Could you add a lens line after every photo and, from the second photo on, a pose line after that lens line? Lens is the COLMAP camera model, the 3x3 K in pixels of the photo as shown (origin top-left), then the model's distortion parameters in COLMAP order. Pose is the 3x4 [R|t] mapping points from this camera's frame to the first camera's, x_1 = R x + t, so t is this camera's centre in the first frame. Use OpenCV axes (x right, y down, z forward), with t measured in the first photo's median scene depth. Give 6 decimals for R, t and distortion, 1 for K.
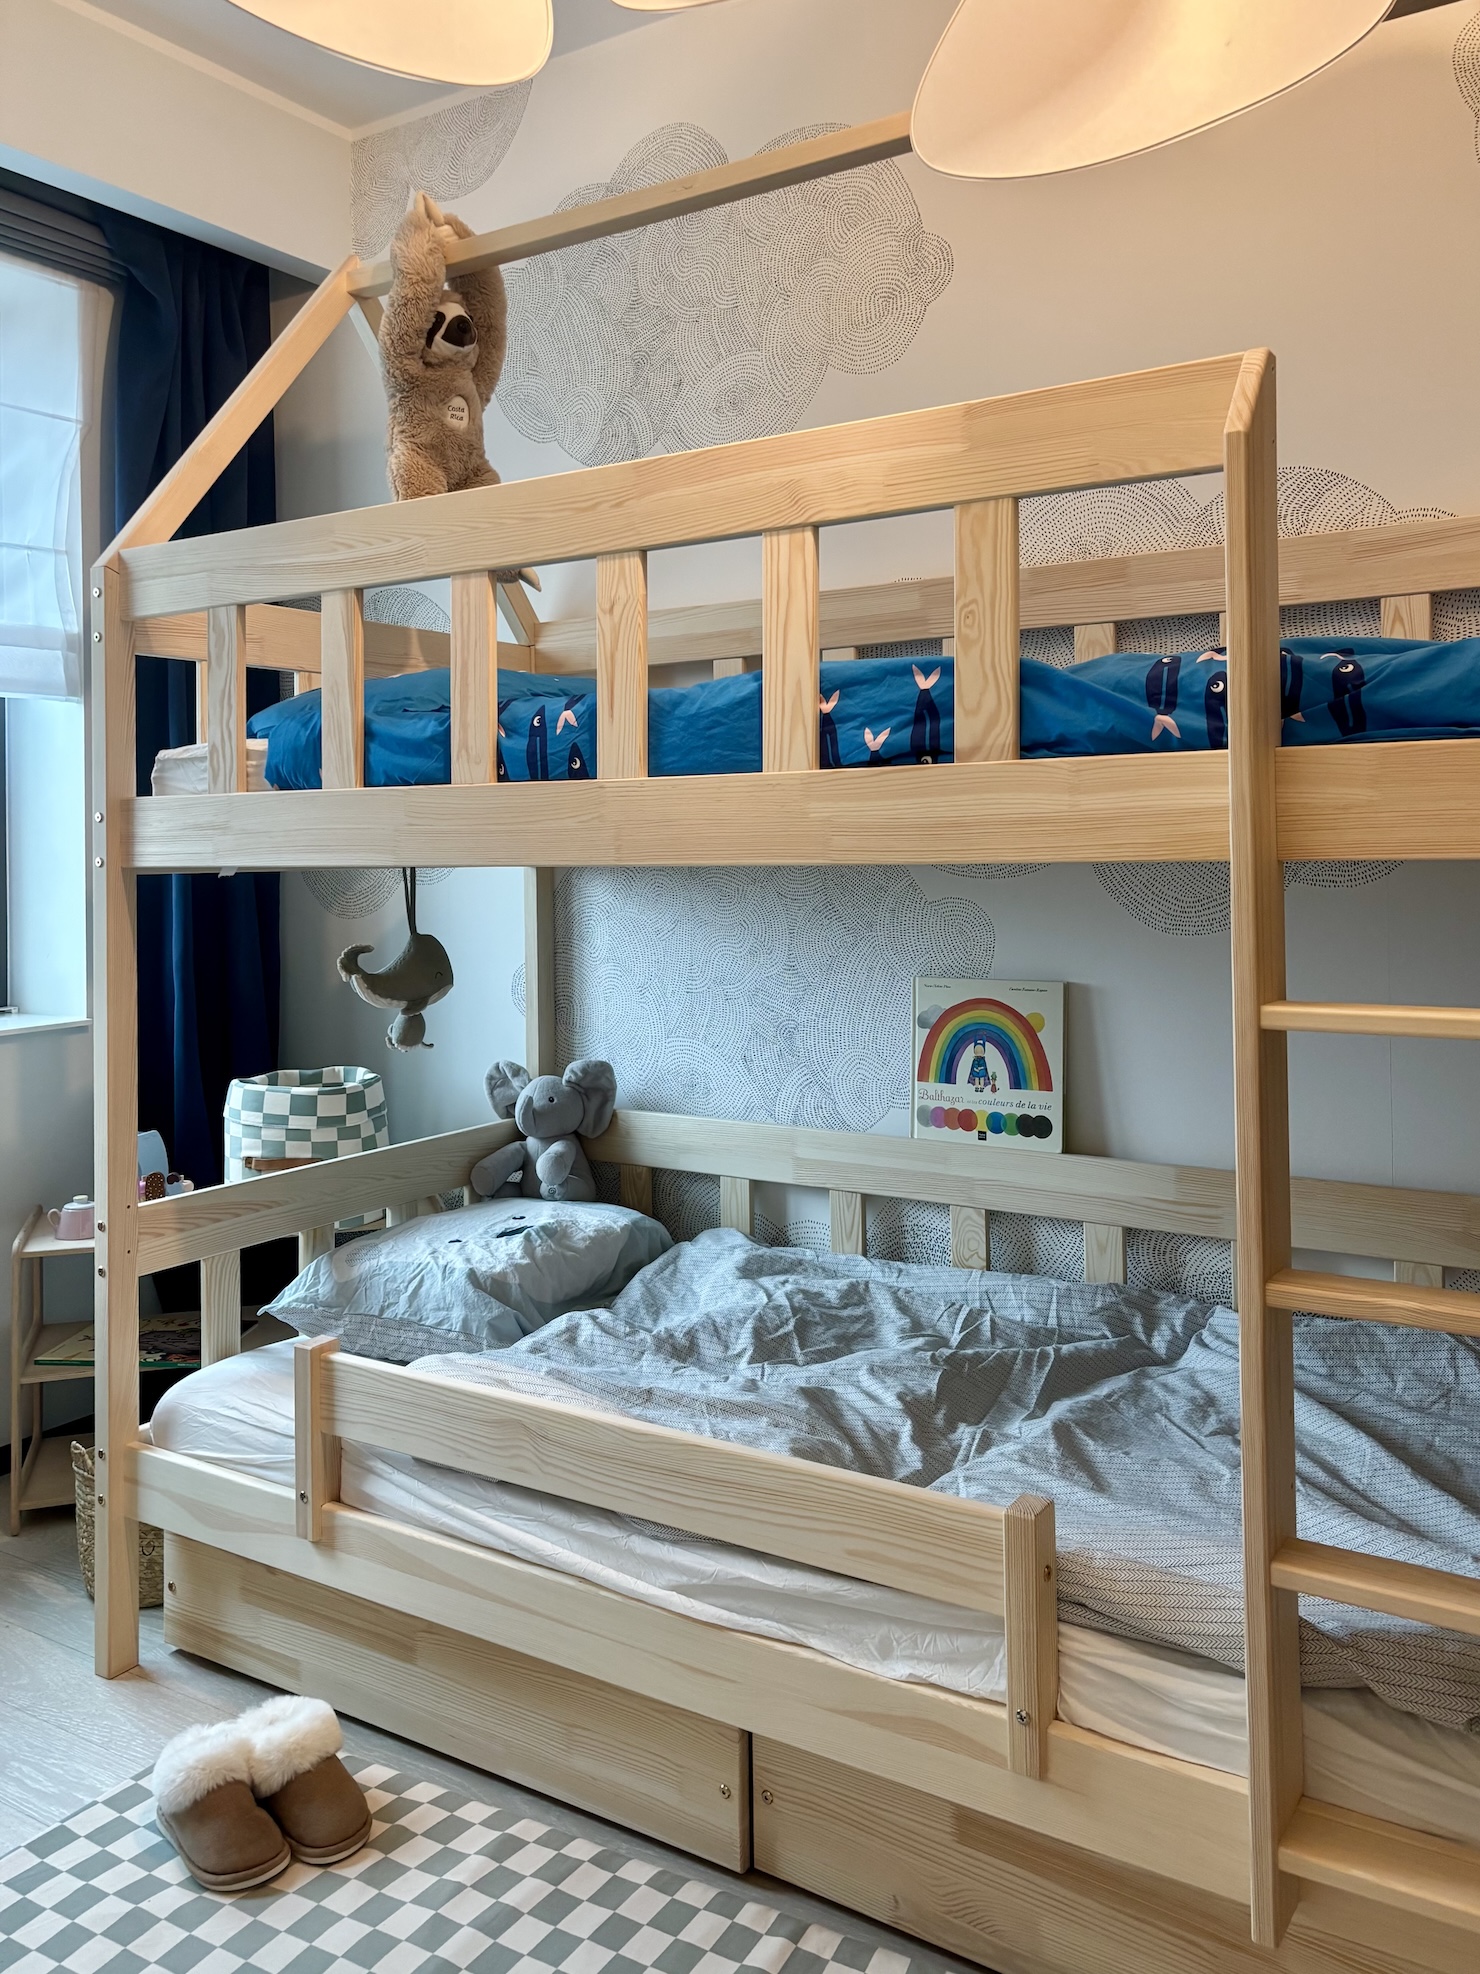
lens RADIAL K [[1607.6, 0, 733.0], [0, 1607.6, 809.1], [0, 0, 1]] dist [0.008984, -0.005800]
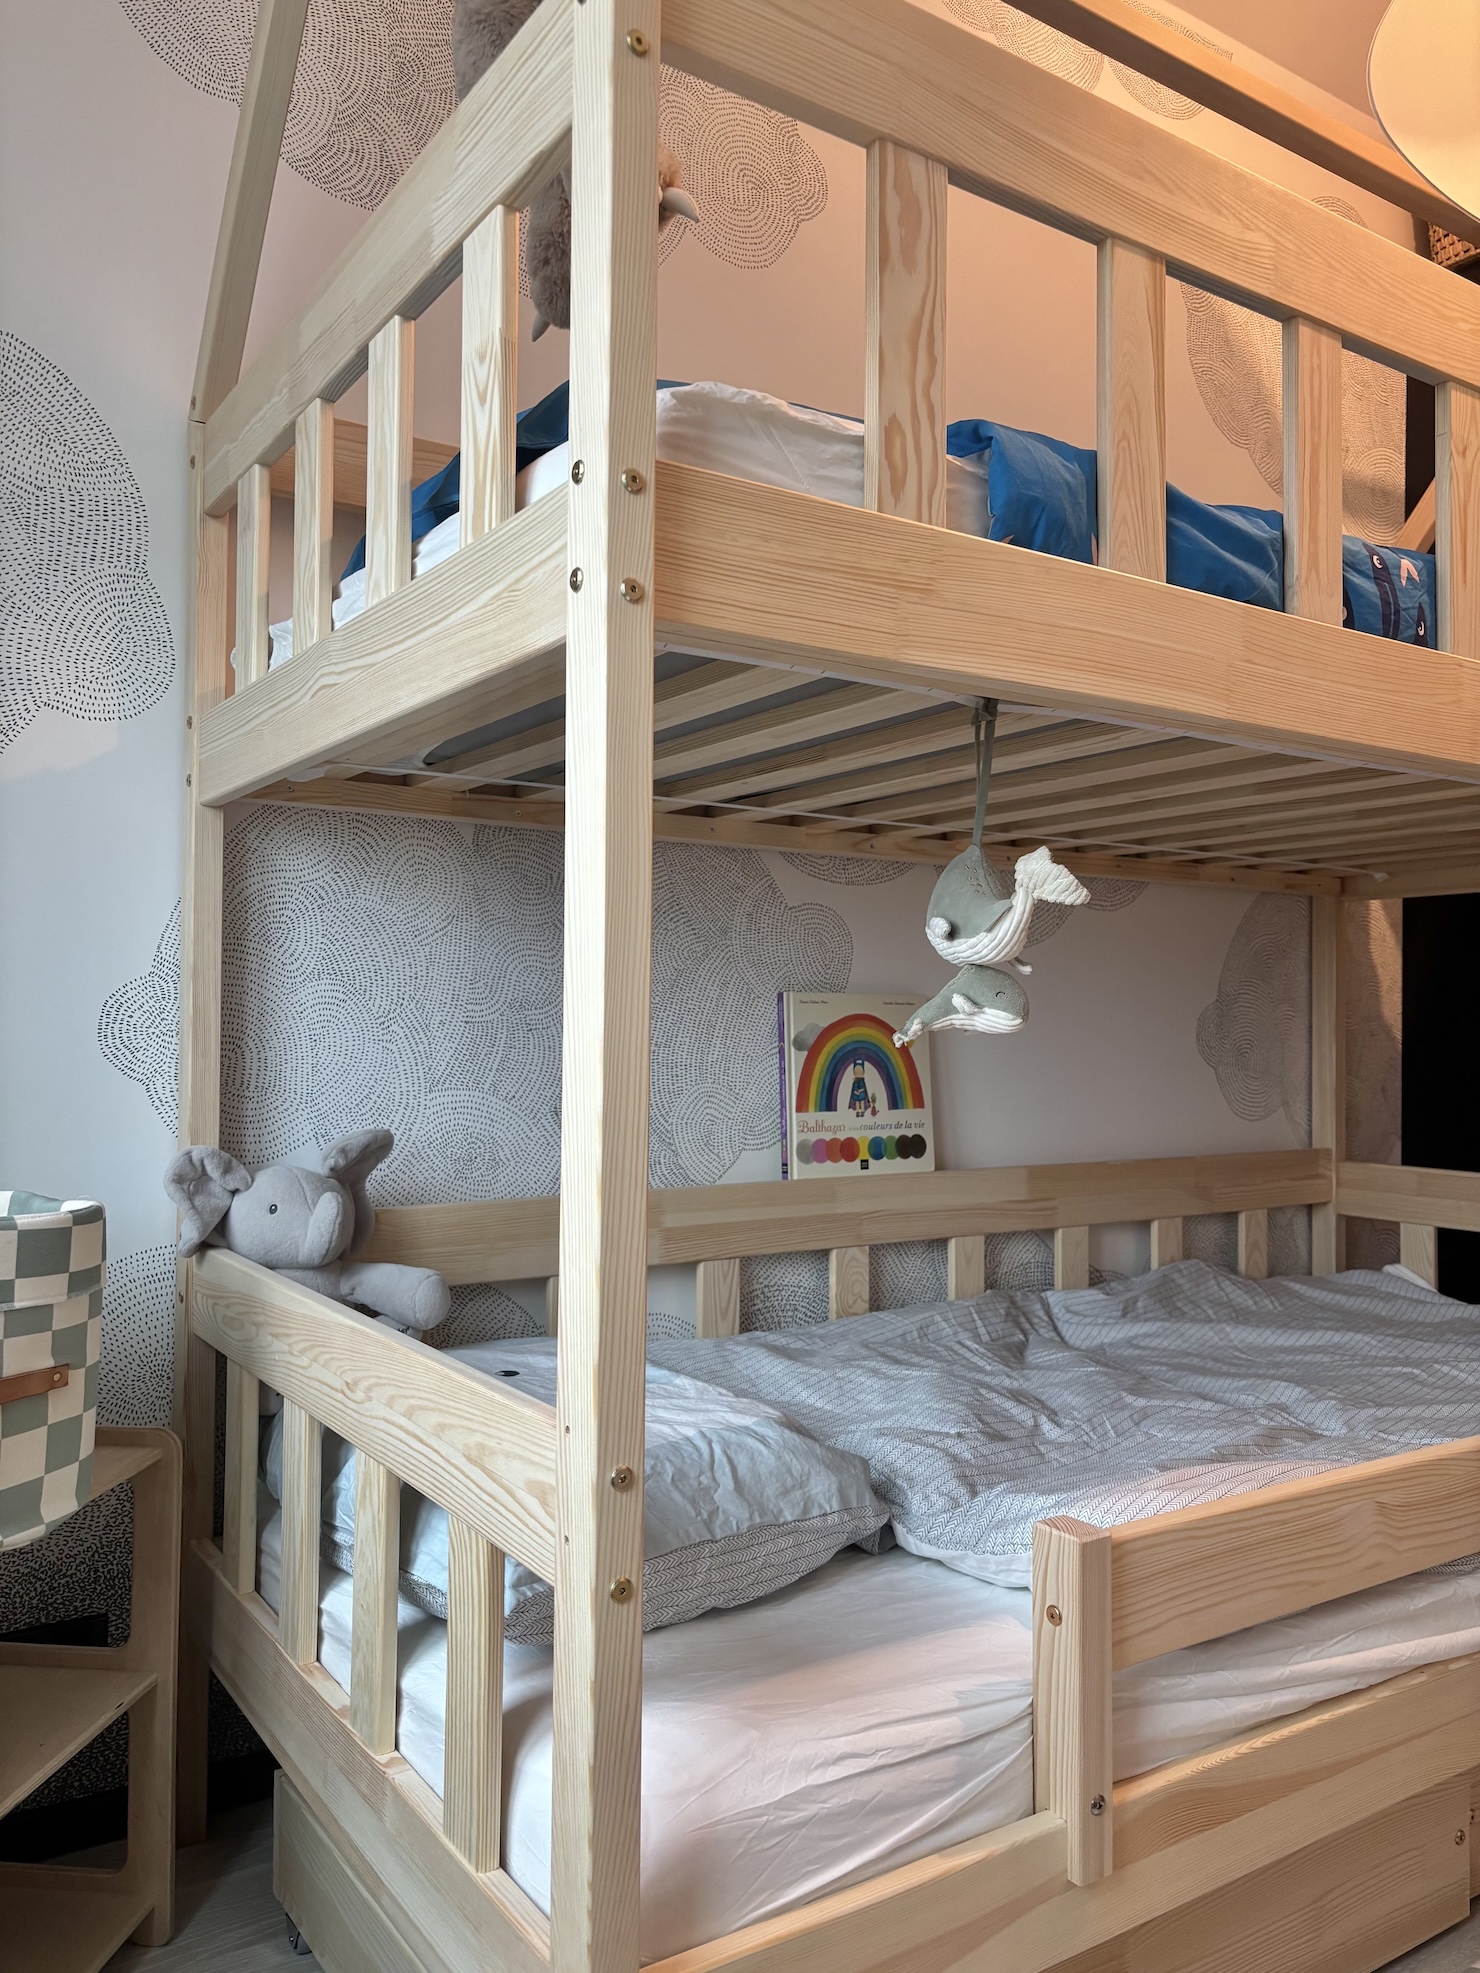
lens RADIAL K [[1500.0, 0, 740.0], [0, 1500.0, 986.5], [0, 0, 1]] dist [0.008753, -0.007392]
pose [[0.393464, 0.037196, 0.918587, -0.683137], [-0.033386, 0.999100, -0.026156, 0.133908], [-0.918734, -0.020376, 0.394351, 0.770926]]
